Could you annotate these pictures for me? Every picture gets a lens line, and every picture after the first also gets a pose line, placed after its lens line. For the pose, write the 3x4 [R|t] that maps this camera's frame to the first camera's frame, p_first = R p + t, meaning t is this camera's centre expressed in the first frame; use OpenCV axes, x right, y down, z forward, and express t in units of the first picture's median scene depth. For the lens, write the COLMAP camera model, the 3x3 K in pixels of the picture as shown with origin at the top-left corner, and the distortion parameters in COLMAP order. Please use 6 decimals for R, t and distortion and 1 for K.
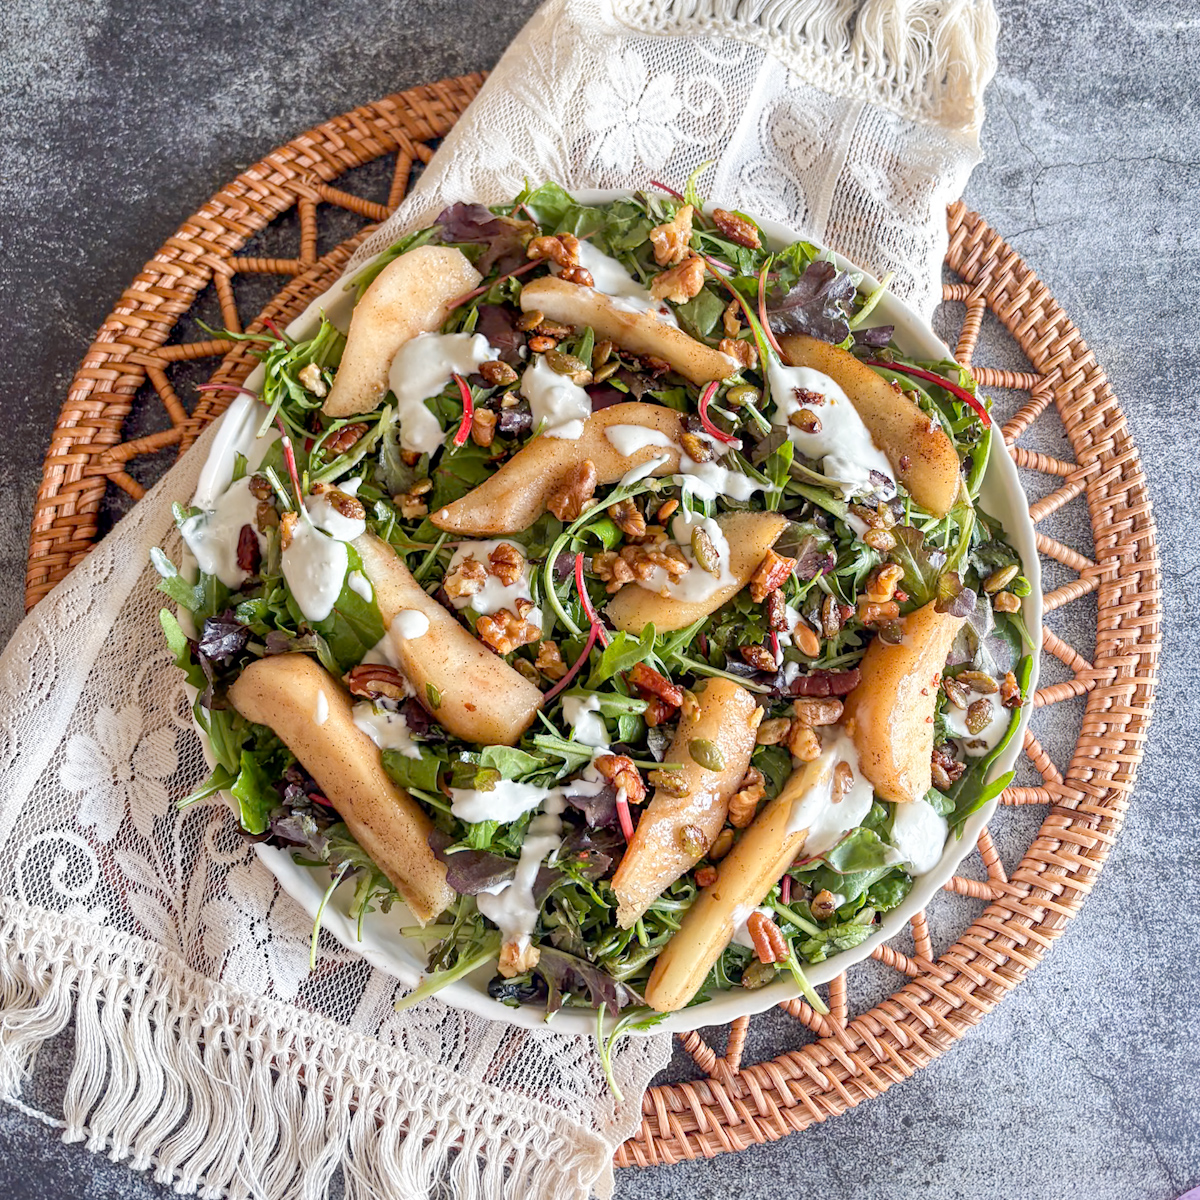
lens RADIAL K [[1258.8, 0, 596.9], [0, 1258.8, 512.8], [0, 0, 1]] dist [0.131619, -0.617136]
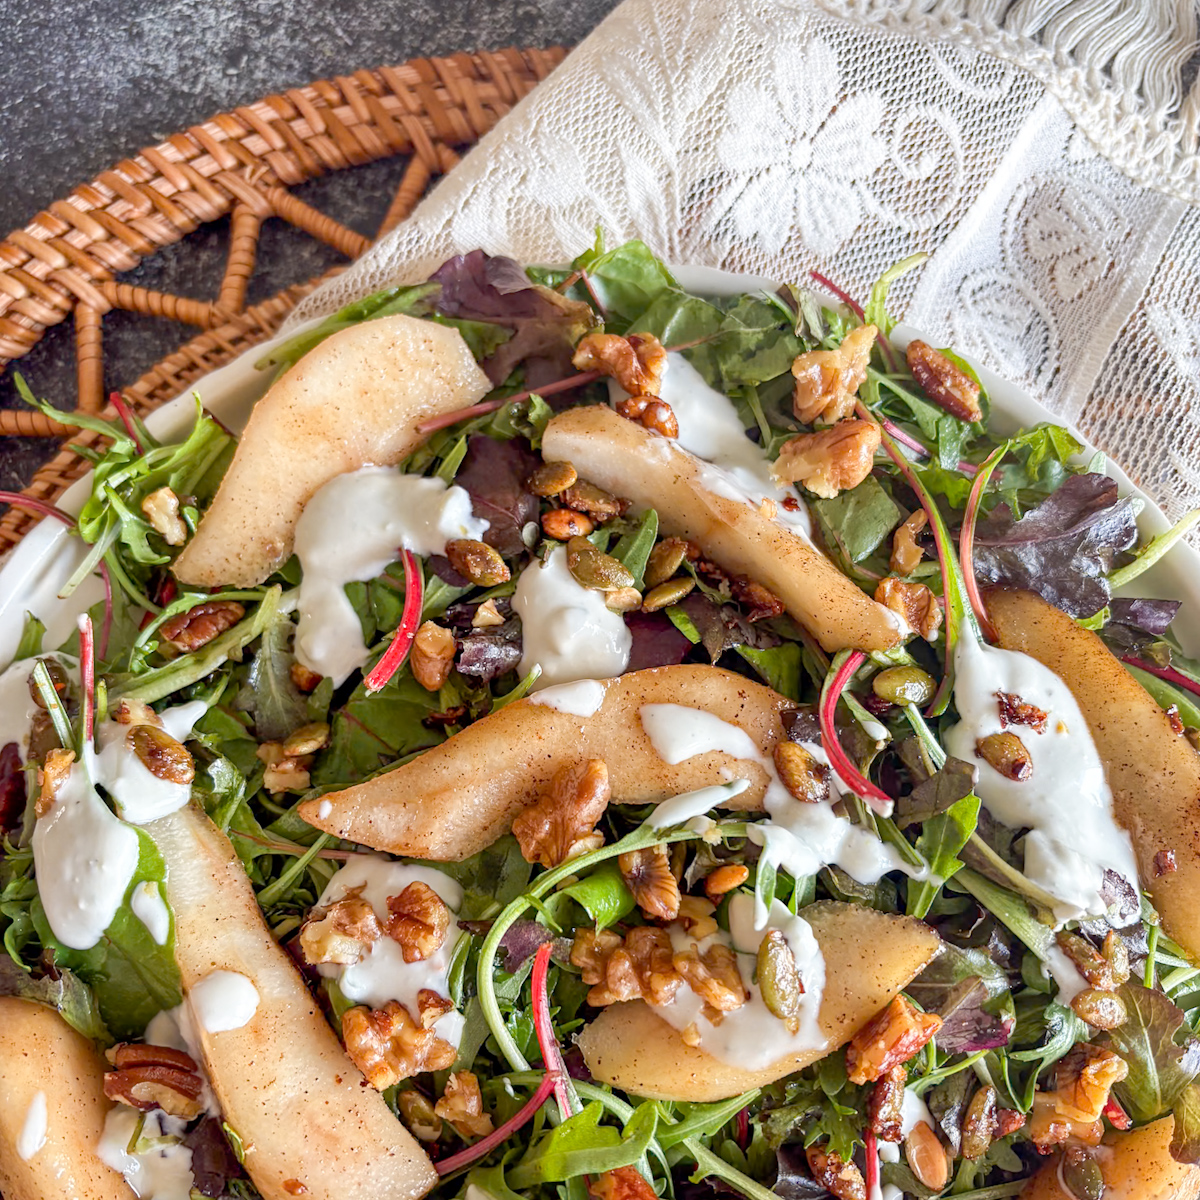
lens RADIAL K [[1231.5, 0, 596.7], [0, 1231.5, 710.2], [0, 0, 1]] dist [-0.035360, 0.025174]
pose [[0.980545, 0.190375, -0.047837, 0.012396], [-0.185560, 0.978465, 0.090410, -0.106618], [0.064018, -0.079774, 0.994755, 0.457005]]
